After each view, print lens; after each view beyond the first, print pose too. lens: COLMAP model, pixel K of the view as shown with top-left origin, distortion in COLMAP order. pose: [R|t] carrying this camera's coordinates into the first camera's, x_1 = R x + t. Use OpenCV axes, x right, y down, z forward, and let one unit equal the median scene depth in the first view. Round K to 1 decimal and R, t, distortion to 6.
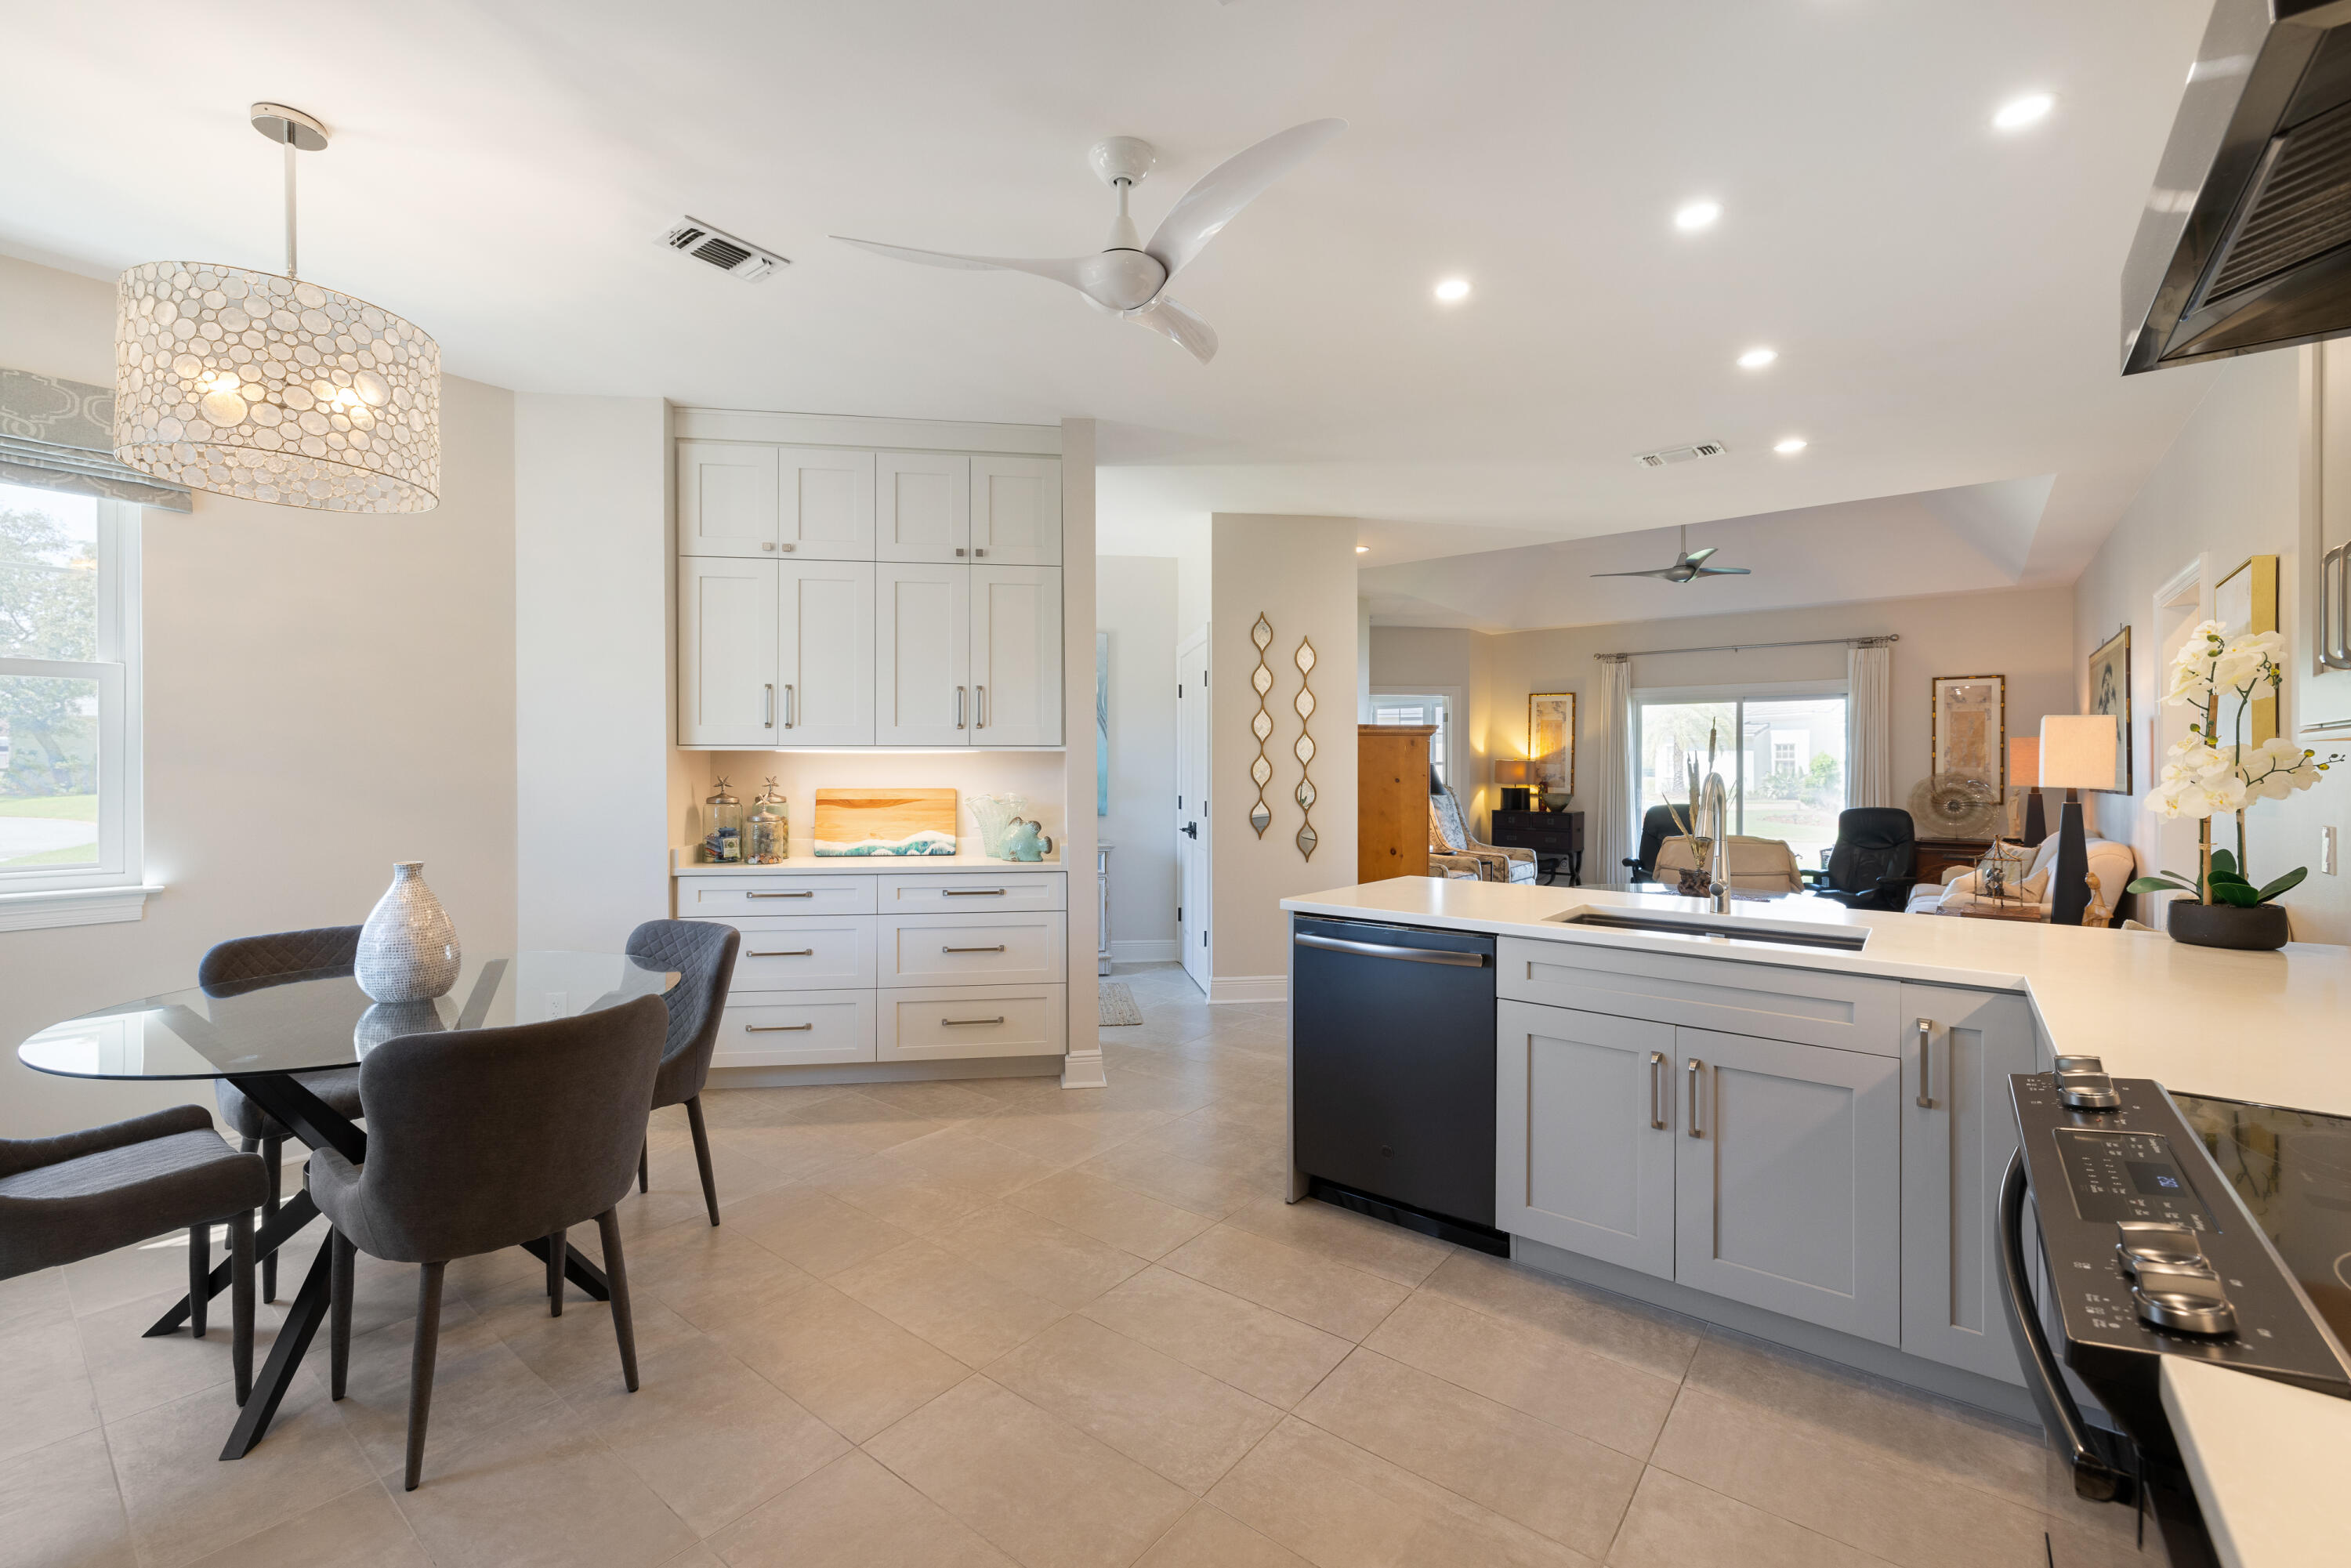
lens RADIAL K [[982.7, 0, 1167.5], [0, 982.7, 773.3], [0, 0, 1]] dist [0.000723, -0.000418]
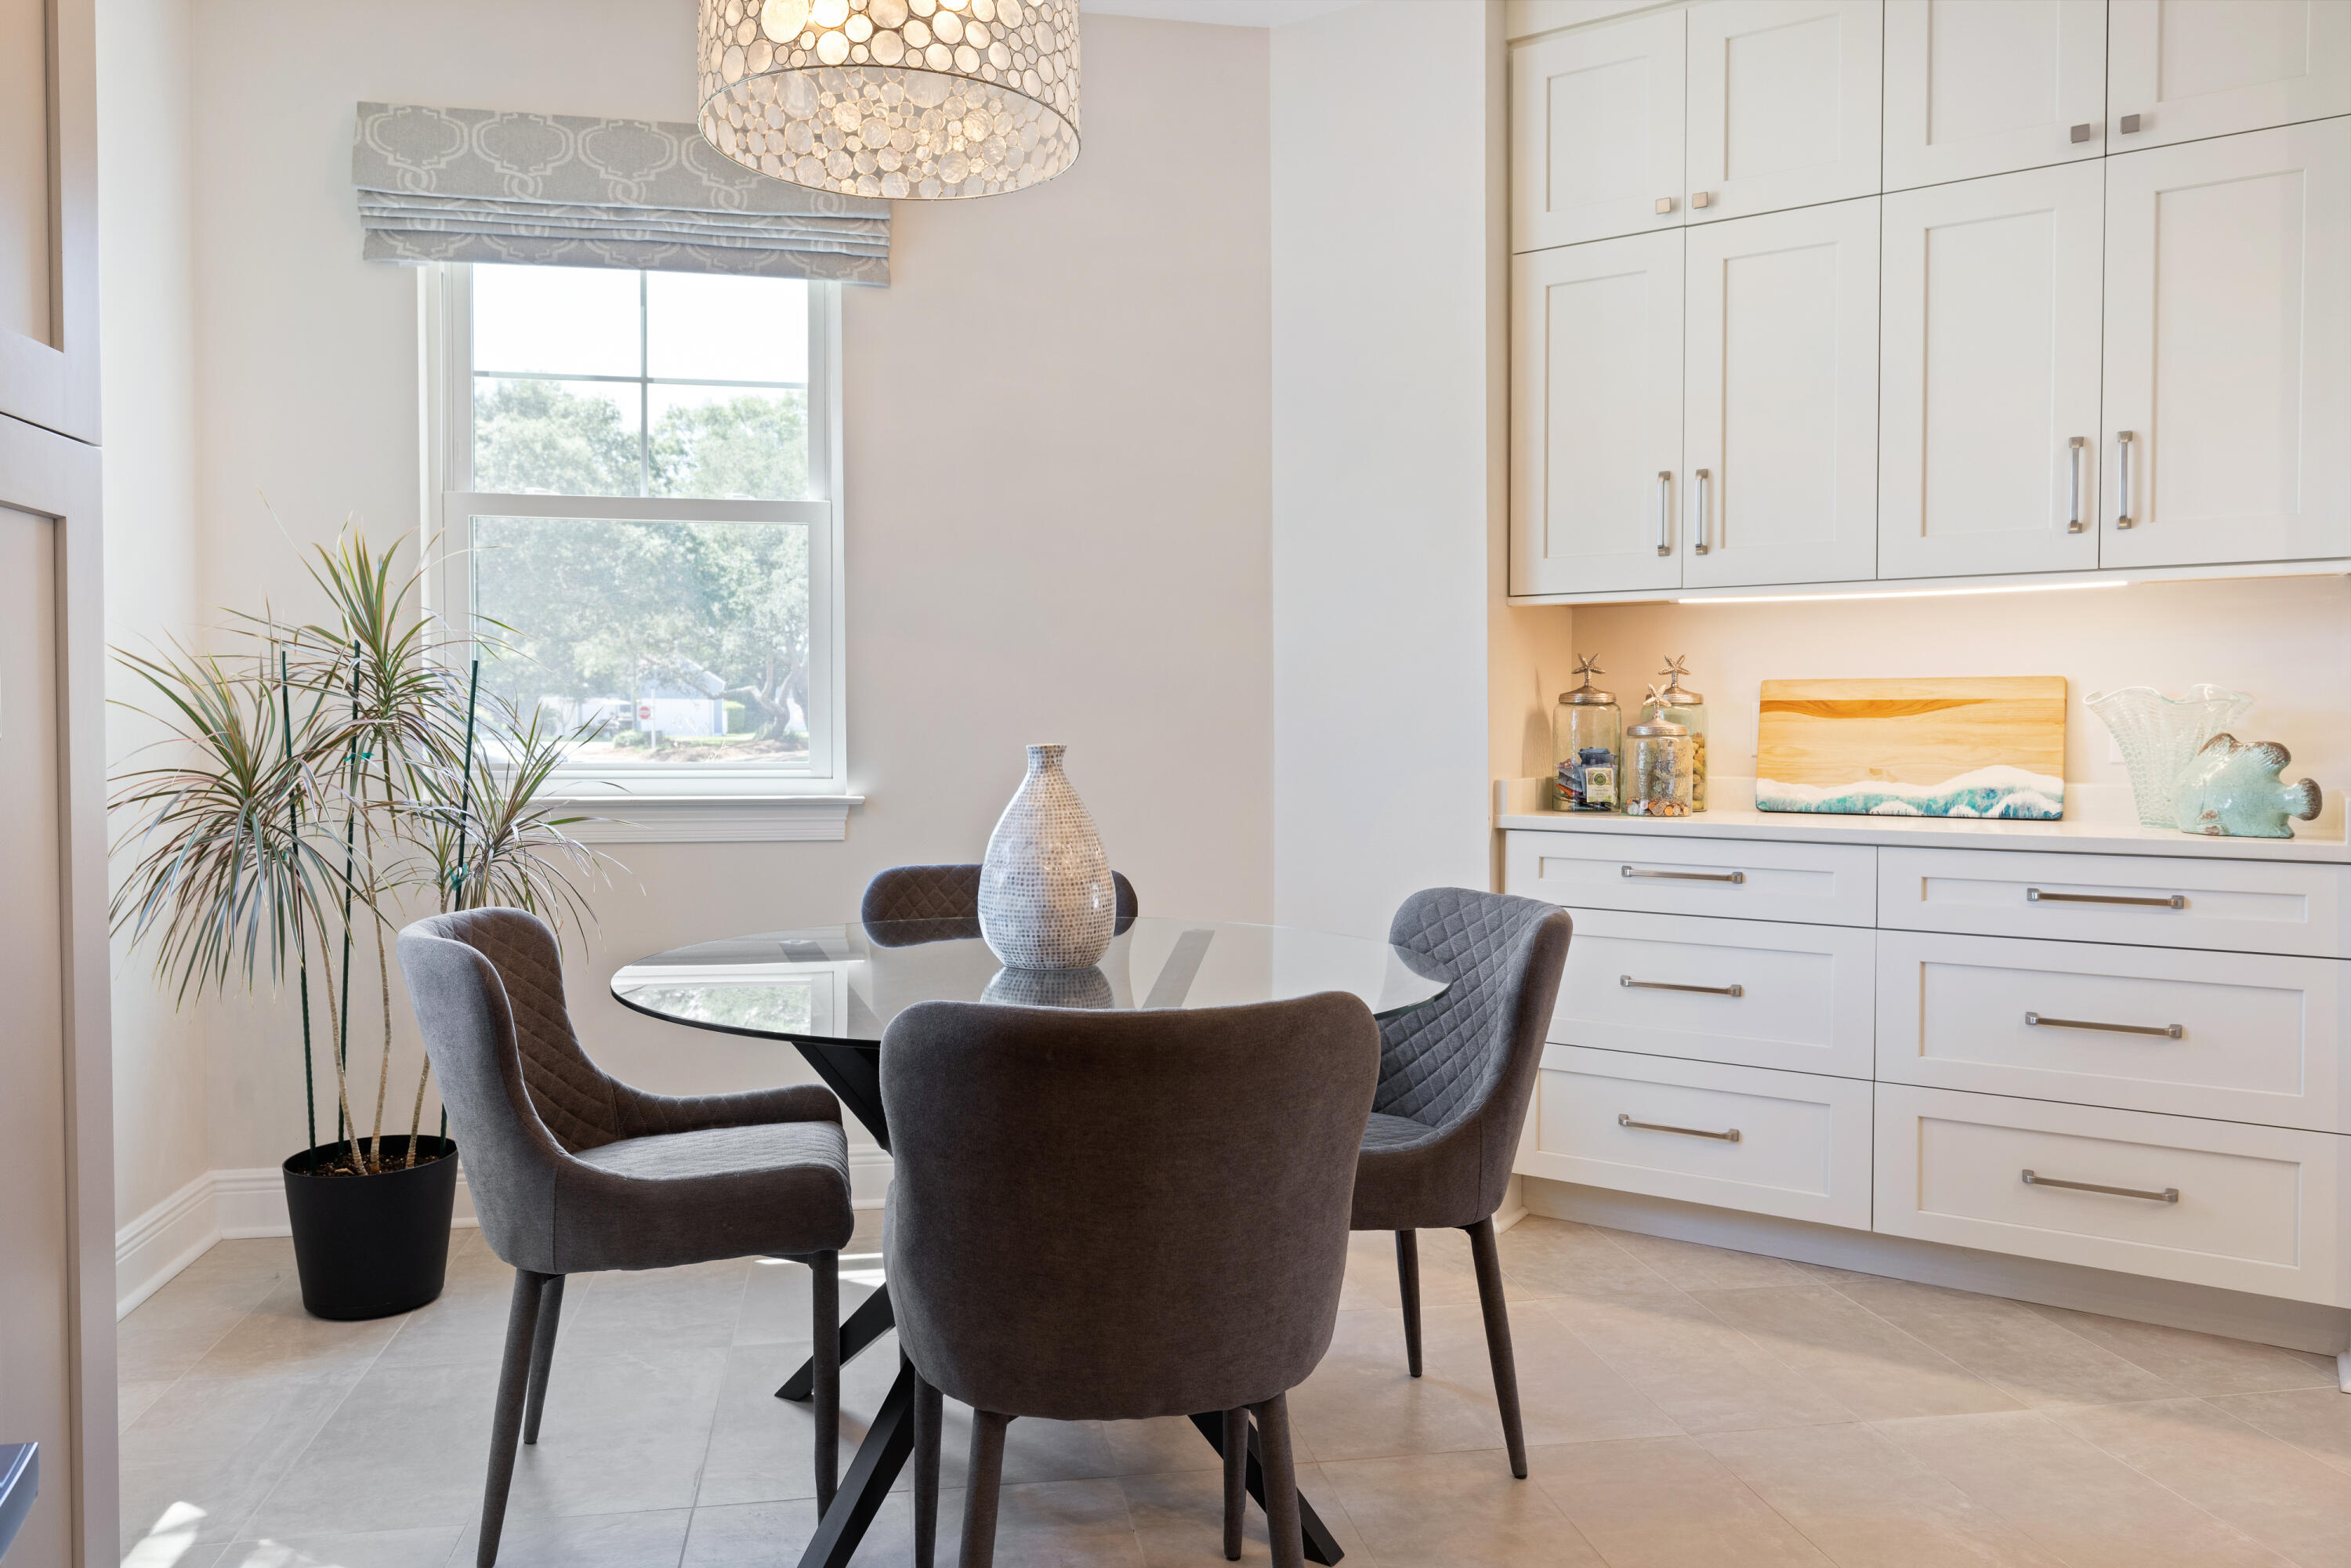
lens RADIAL K [[1596.7, 0, 1176.4], [0, 1596.7, 777.3], [0, 0, 1]] dist [0.001422, 0.001549]
pose [[0.742574, 0.015588, -0.669582, -0.026457], [-0.002594, 0.999789, 0.020399, 0.054195], [0.669759, -0.013411, 0.742458, 0.187635]]
